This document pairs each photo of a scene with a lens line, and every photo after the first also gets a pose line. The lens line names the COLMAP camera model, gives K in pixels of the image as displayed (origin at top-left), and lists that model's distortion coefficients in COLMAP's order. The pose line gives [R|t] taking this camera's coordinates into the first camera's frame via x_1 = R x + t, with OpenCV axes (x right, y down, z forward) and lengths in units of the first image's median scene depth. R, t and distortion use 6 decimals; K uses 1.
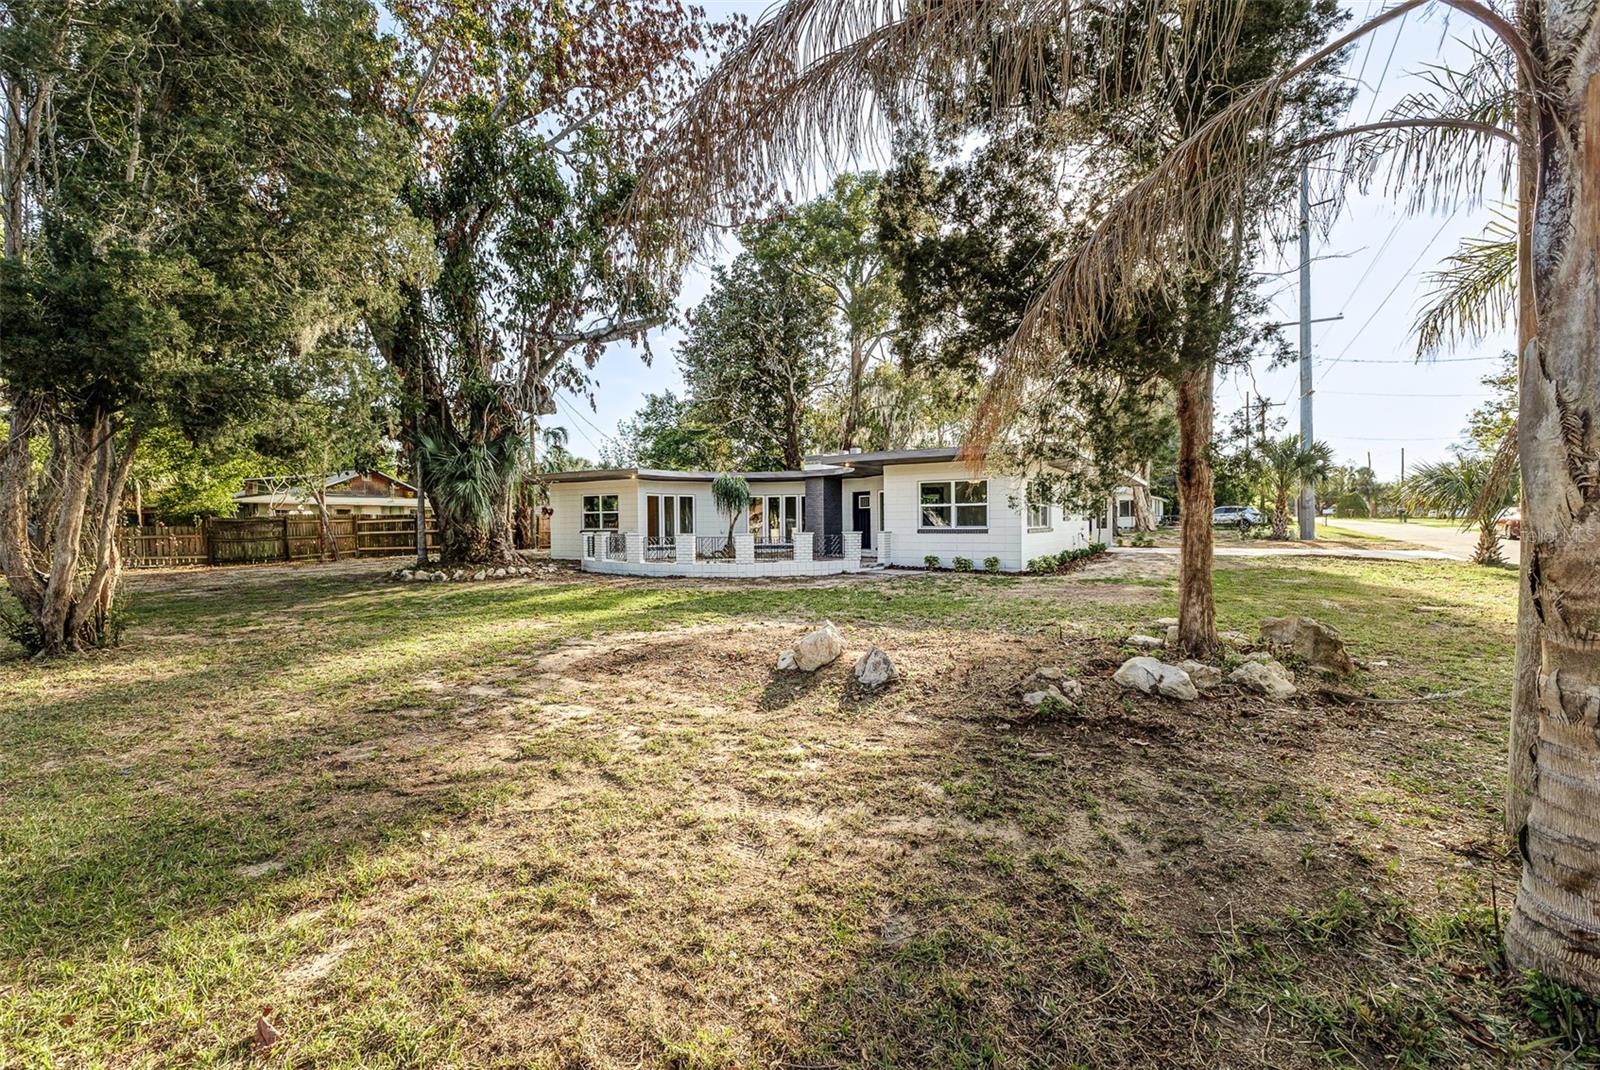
lens RADIAL K [[694.5, 0, 807.9], [0, 694.5, 532.2], [0, 0, 1]] dist [0.000663, -0.000547]
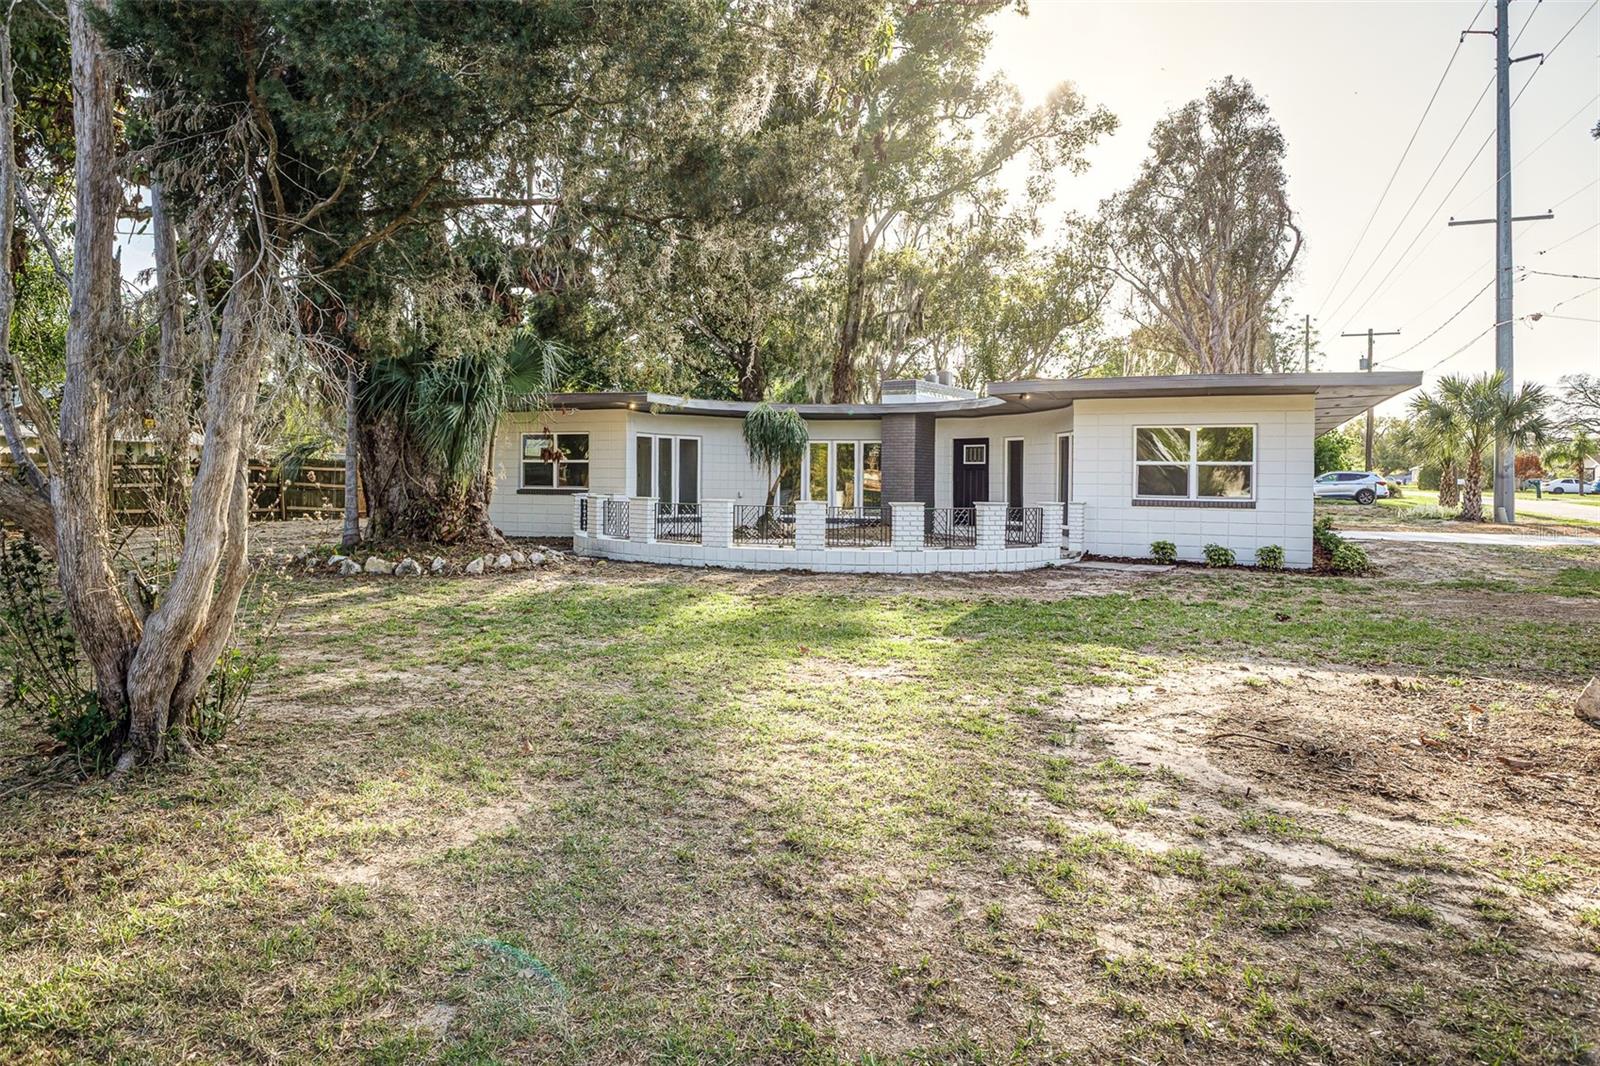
lens RADIAL K [[1003.4, 0, 788.4], [0, 1003.4, 495.7], [0, 0, 1]] dist [-0.003005, -0.000820]
pose [[0.993088, 0.019193, 0.115791, -0.204968], [-0.019220, 0.999815, -0.000881, -0.001050], [-0.115786, -0.001350, 0.993273, 0.084526]]
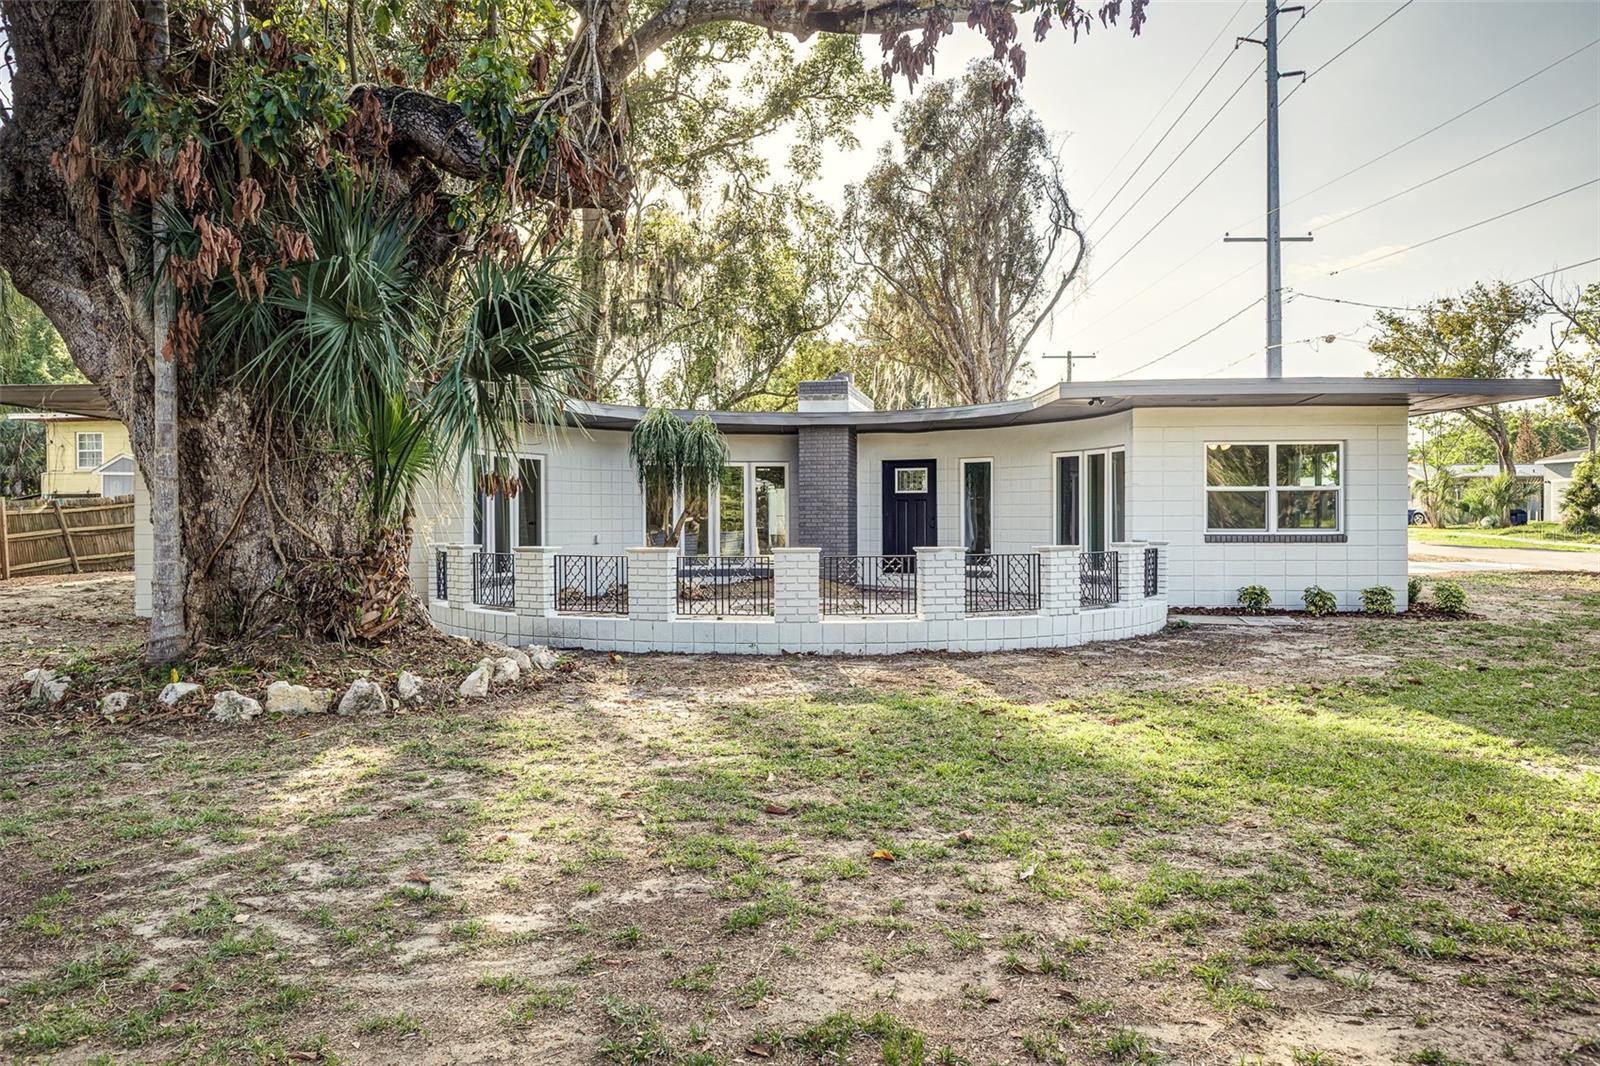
lens RADIAL K [[1156.3, 0, 800.0], [0, 1156.3, 533.0], [0, 0, 1]] dist [0.027969, 0.000506]
pose [[0.866436, -0.000891, 0.499288, -0.403192], [0.004031, 0.999978, -0.005210, -0.001982], [-0.499273, 0.006527, 0.866420, 0.310681]]
